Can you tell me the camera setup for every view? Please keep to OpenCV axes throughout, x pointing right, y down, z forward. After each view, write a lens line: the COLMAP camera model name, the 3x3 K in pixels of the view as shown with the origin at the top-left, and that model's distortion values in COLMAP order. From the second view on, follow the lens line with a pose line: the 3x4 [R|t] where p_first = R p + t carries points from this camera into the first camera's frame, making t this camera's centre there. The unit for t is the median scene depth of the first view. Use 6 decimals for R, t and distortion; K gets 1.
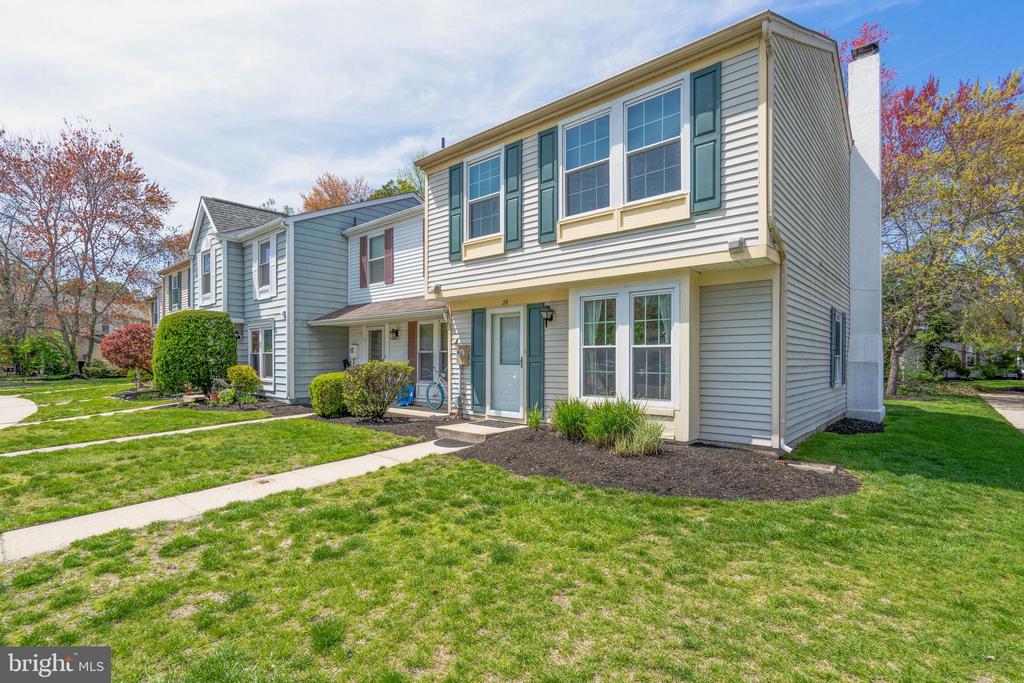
lens RADIAL K [[471.8, 0, 465.6], [0, 471.8, 357.6], [0, 0, 1]] dist [-0.006980, 0.001497]
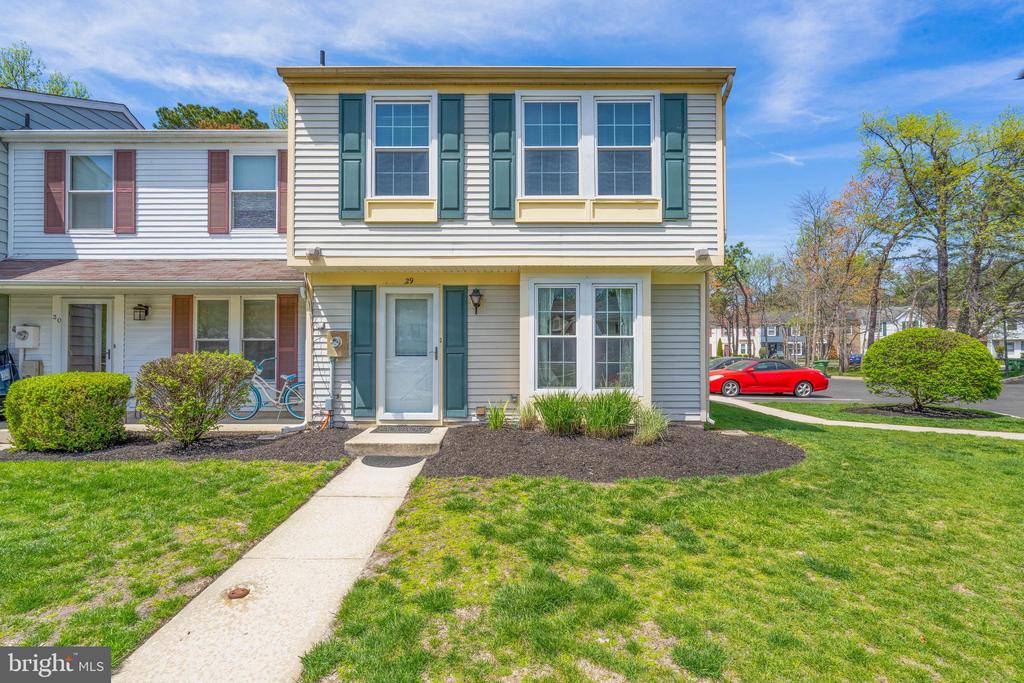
lens RADIAL K [[471.8, 0, 511.9], [0, 471.8, 344.7], [0, 0, 1]] dist [-0.006980, 0.001497]
pose [[0.736573, 0.008835, 0.676301, -0.430155], [-0.001674, 0.999935, -0.011240, 0.004710], [-0.676356, 0.007146, 0.736540, 0.339105]]
